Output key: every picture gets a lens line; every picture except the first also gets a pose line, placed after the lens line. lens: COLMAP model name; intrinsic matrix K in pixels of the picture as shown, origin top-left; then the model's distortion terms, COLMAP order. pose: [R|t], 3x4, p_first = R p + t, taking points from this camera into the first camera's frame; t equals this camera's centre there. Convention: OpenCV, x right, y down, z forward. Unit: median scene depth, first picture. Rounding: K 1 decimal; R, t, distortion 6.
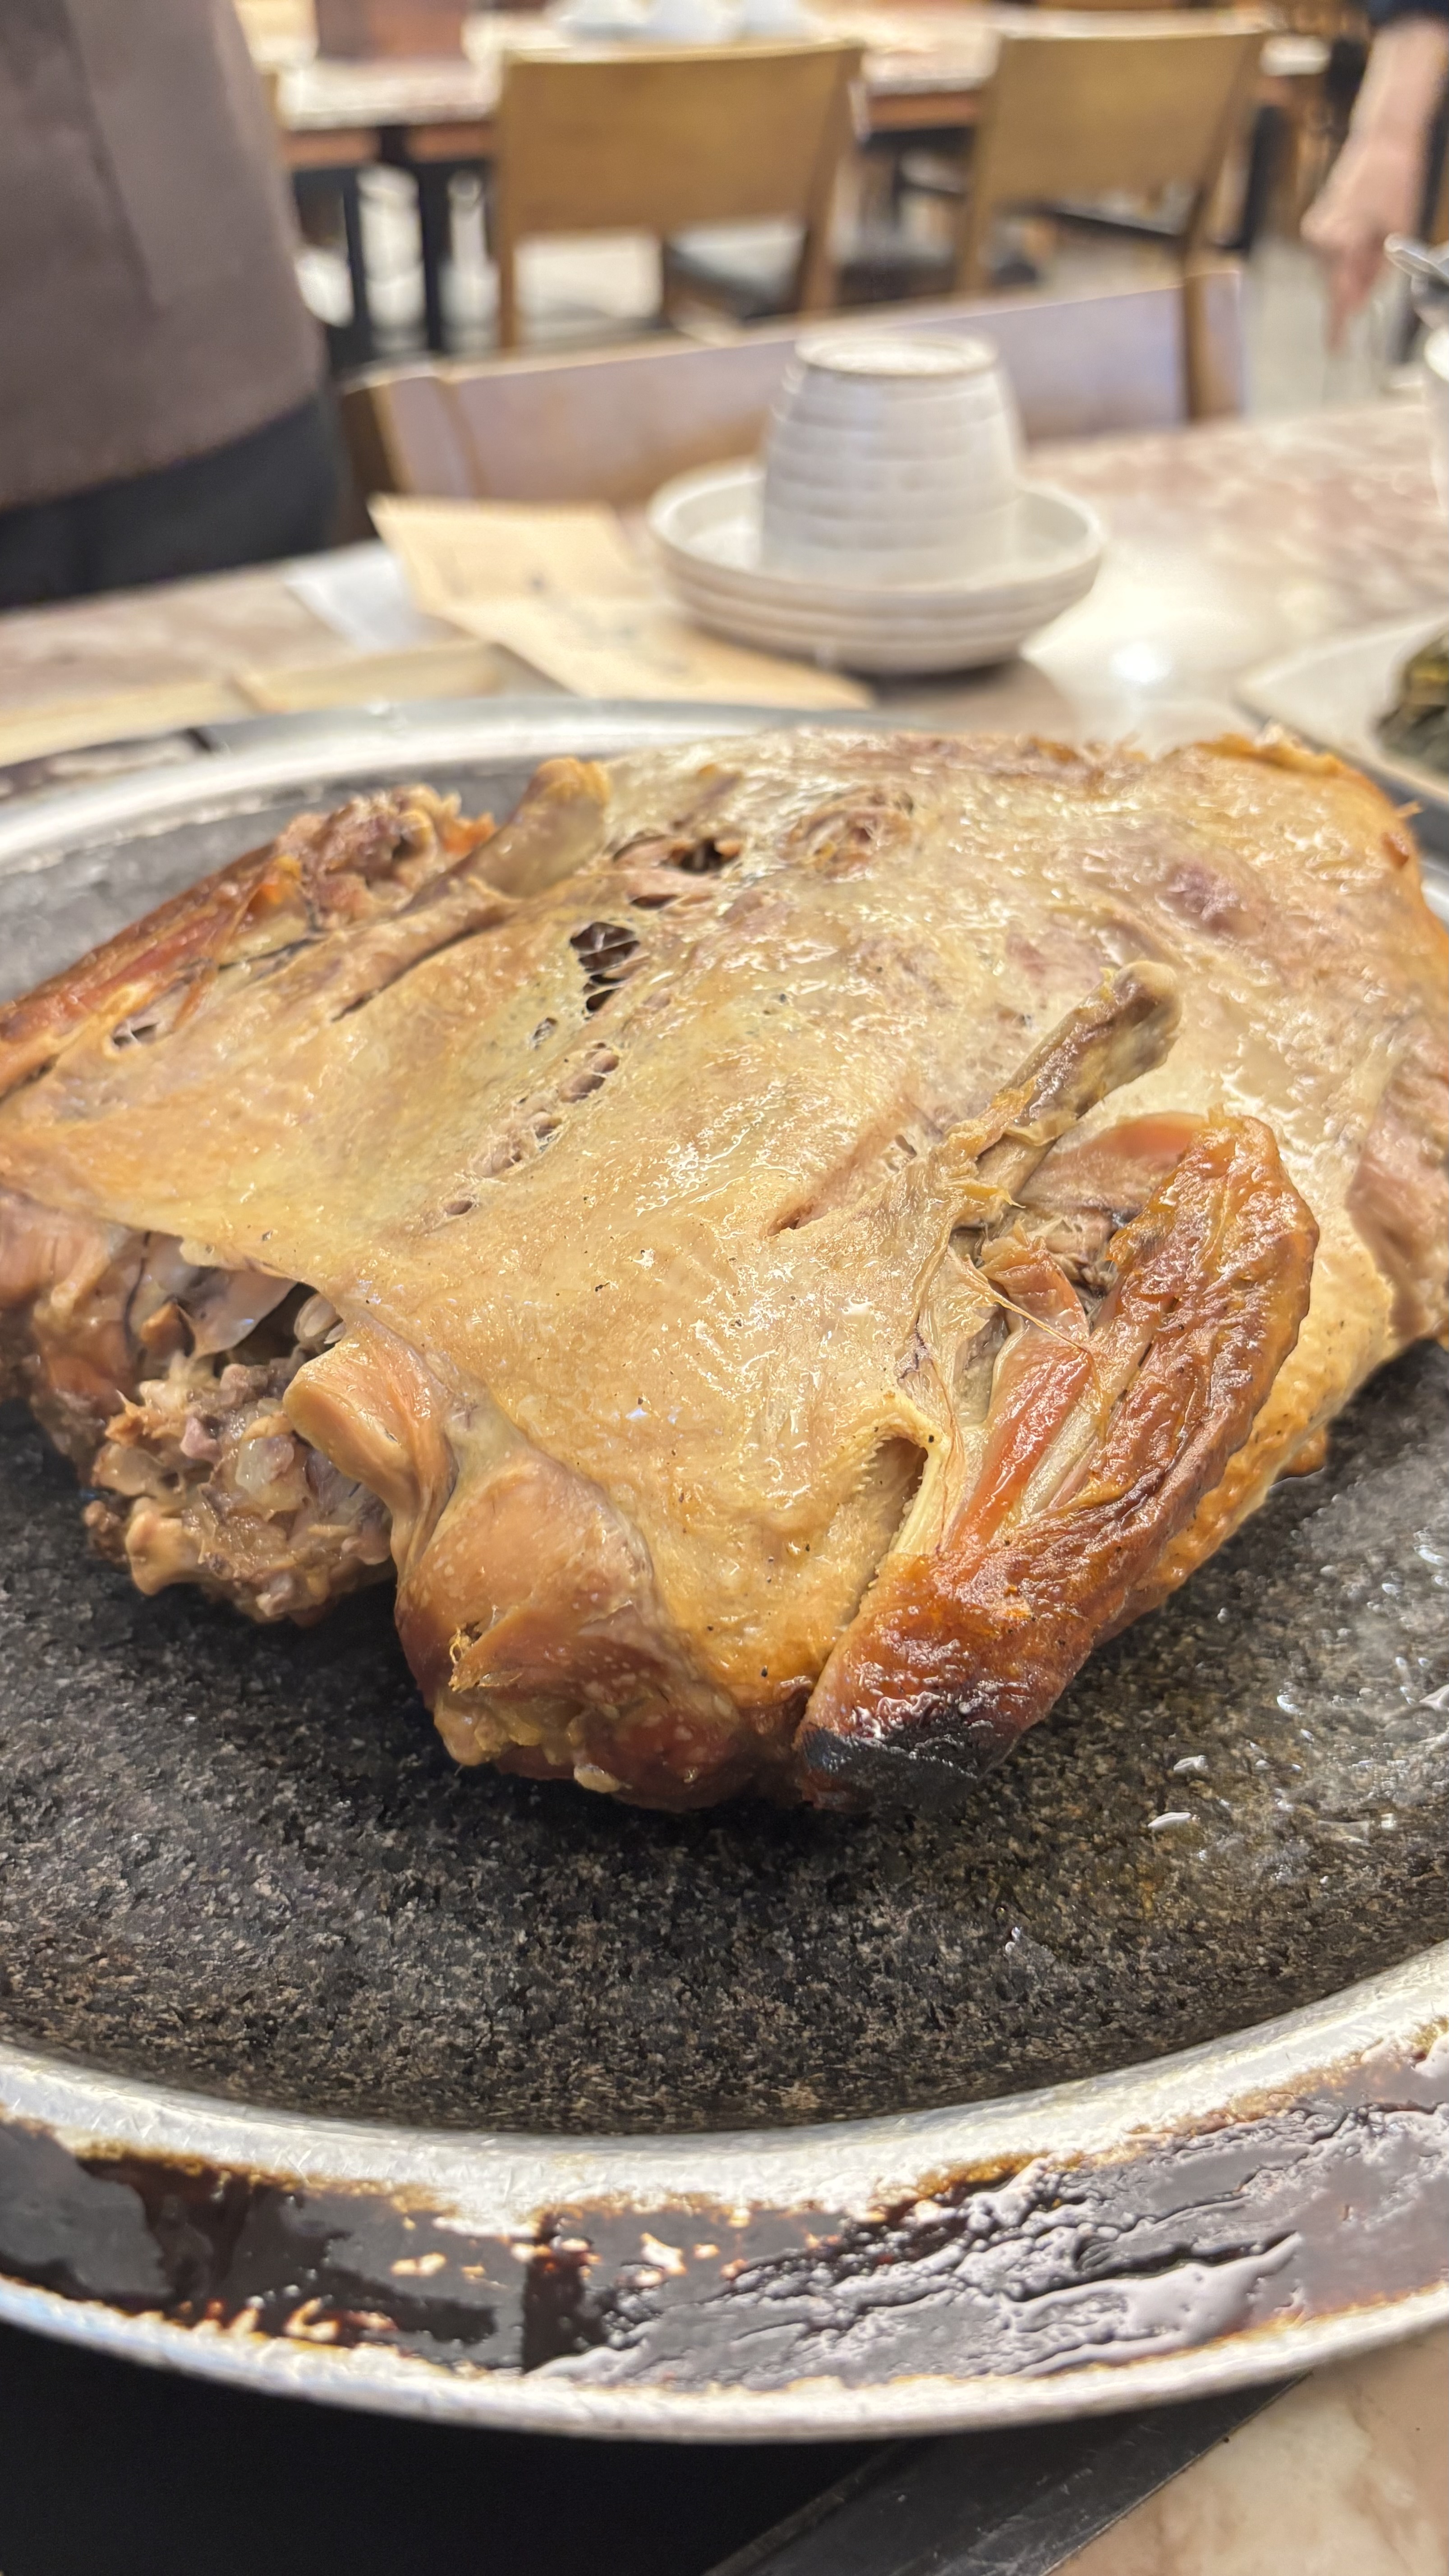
lens RADIAL K [[1994.0, 0, 711.9], [0, 1994.0, 1289.0], [0, 0, 1]] dist [-0.020473, -0.020456]
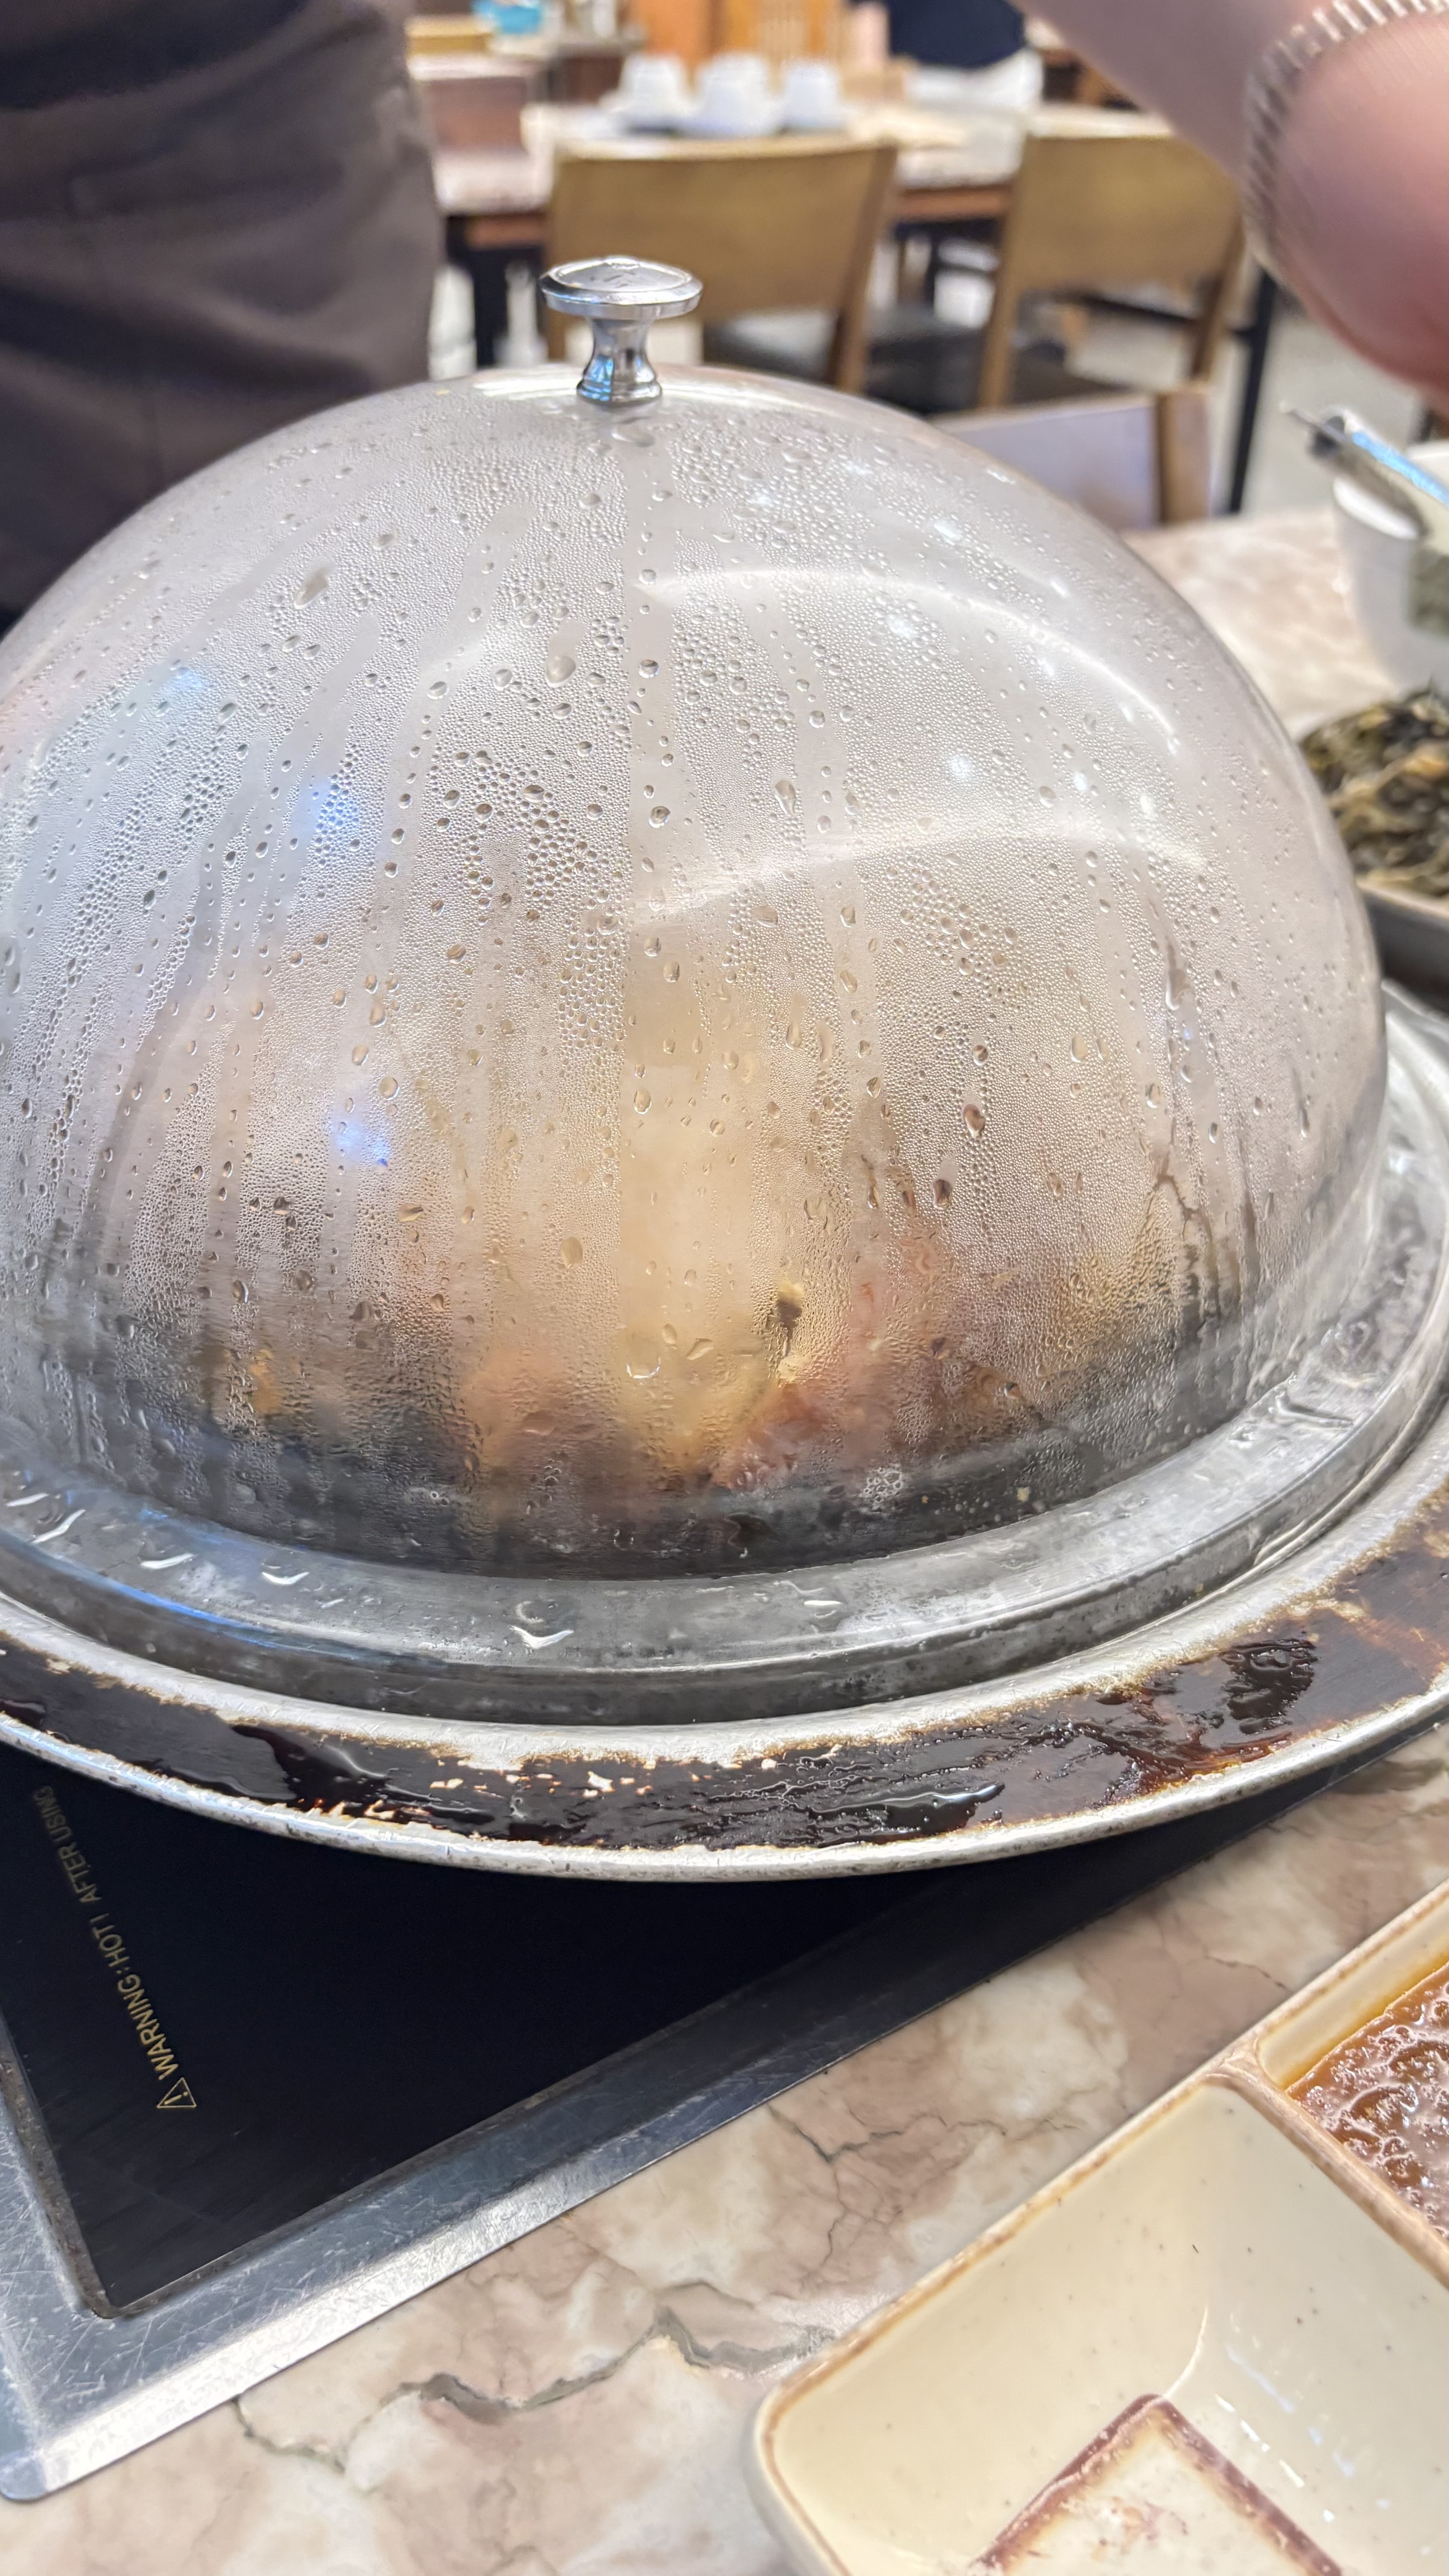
lens RADIAL K [[1994.0, 0, 736.4], [0, 1994.0, 1286.8], [0, 0, 1]] dist [-0.020473, -0.020456]
pose [[0.999815, 0.018385, -0.005692, 0.073775], [-0.018507, 0.999580, -0.022292, 0.104565], [0.005279, 0.022394, 0.999735, -0.516985]]
